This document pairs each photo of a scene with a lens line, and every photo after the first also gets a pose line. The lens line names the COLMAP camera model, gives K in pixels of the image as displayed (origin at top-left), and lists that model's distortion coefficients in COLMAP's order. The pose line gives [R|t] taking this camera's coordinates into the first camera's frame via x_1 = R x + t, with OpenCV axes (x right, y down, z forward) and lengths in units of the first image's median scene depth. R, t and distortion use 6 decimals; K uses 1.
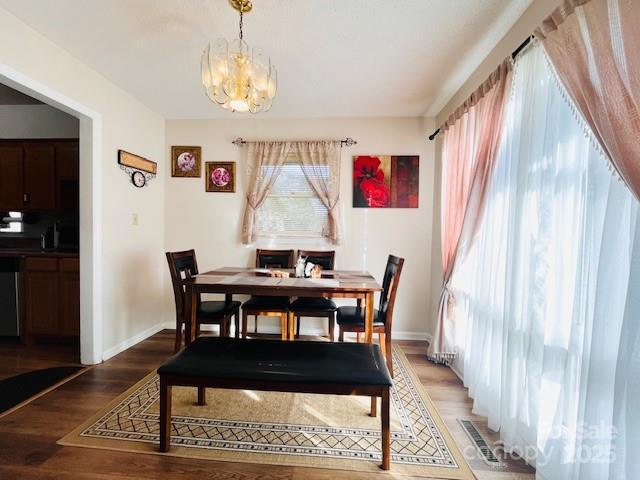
lens RADIAL K [[259.6, 0, 318.9], [0, 259.6, 241.8], [0, 0, 1]] dist [-0.002025, 0.000008]
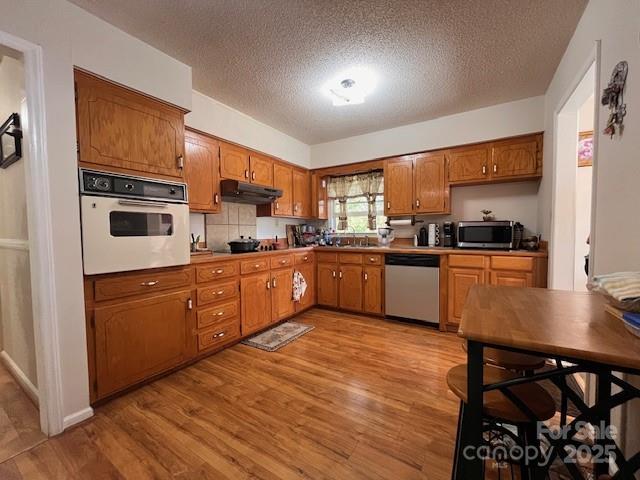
lens RADIAL K [[259.6, 0, 318.9], [0, 259.6, 241.8], [0, 0, 1]] dist [-0.002025, 0.000008]
pose [[0.884575, -0.011495, -0.466256, -0.971995], [0.017821, 0.999799, 0.009161, -0.014856], [0.466057, -0.016413, 0.884602, -0.226612]]
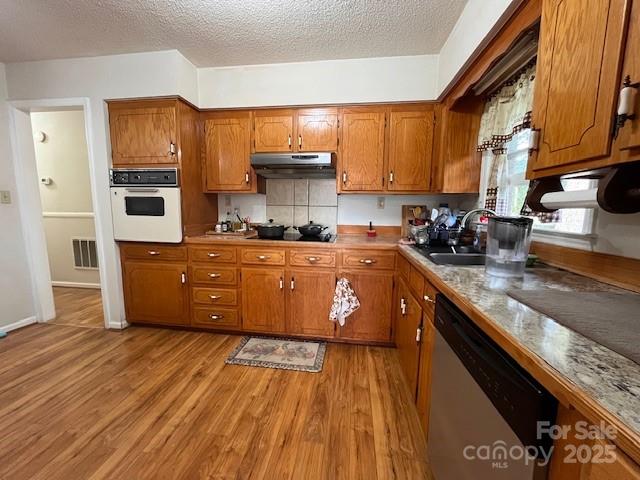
lens RADIAL K [[259.6, 0, 318.9], [0, 259.6, 241.8], [0, 0, 1]] dist [-0.002025, 0.000008]
pose [[-0.056134, 0.105829, -0.992799, -0.859170], [-0.038738, 0.993387, 0.108082, -0.058624], [0.997671, 0.044526, -0.051663, 0.741042]]
